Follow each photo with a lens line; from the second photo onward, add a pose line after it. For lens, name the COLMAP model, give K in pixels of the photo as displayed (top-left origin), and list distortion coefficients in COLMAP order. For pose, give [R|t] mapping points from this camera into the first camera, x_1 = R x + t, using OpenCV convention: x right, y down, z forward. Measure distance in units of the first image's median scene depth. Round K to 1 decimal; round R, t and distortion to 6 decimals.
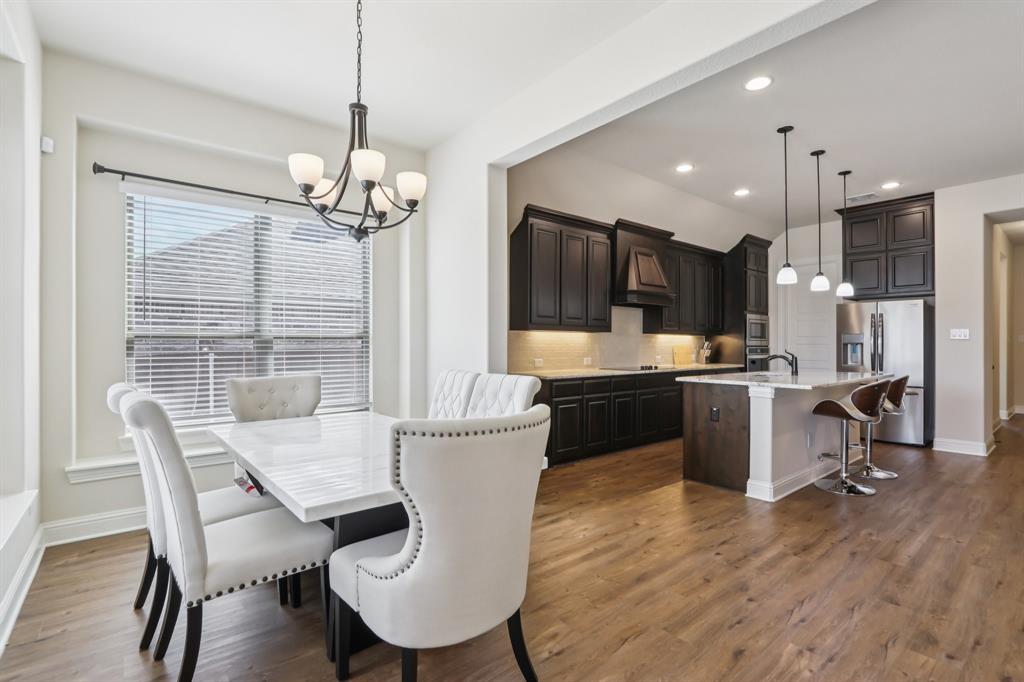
lens RADIAL K [[475.2, 0, 523.6], [0, 475.2, 342.0], [0, 0, 1]] dist [-0.016061, 0.000703]
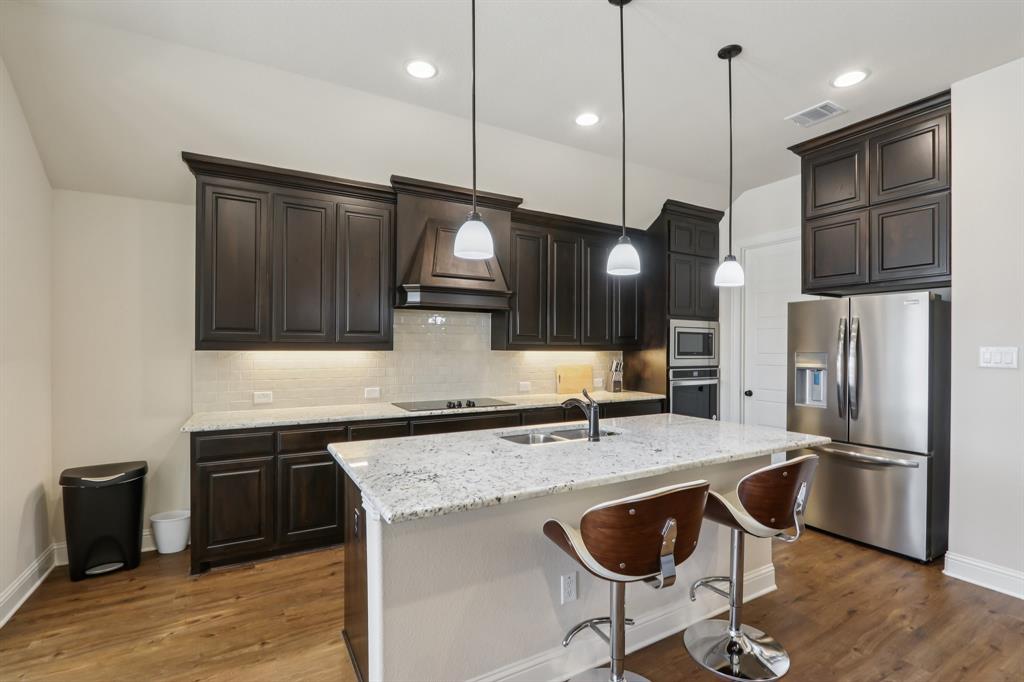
lens RADIAL K [[475.2, 0, 514.2], [0, 475.2, 348.9], [0, 0, 1]] dist [-0.016061, 0.000703]
pose [[0.985948, 0.002338, -0.167034, 0.447535], [-0.001499, 0.999986, 0.005150, -0.025290], [0.167044, -0.004827, 0.985938, 0.368914]]
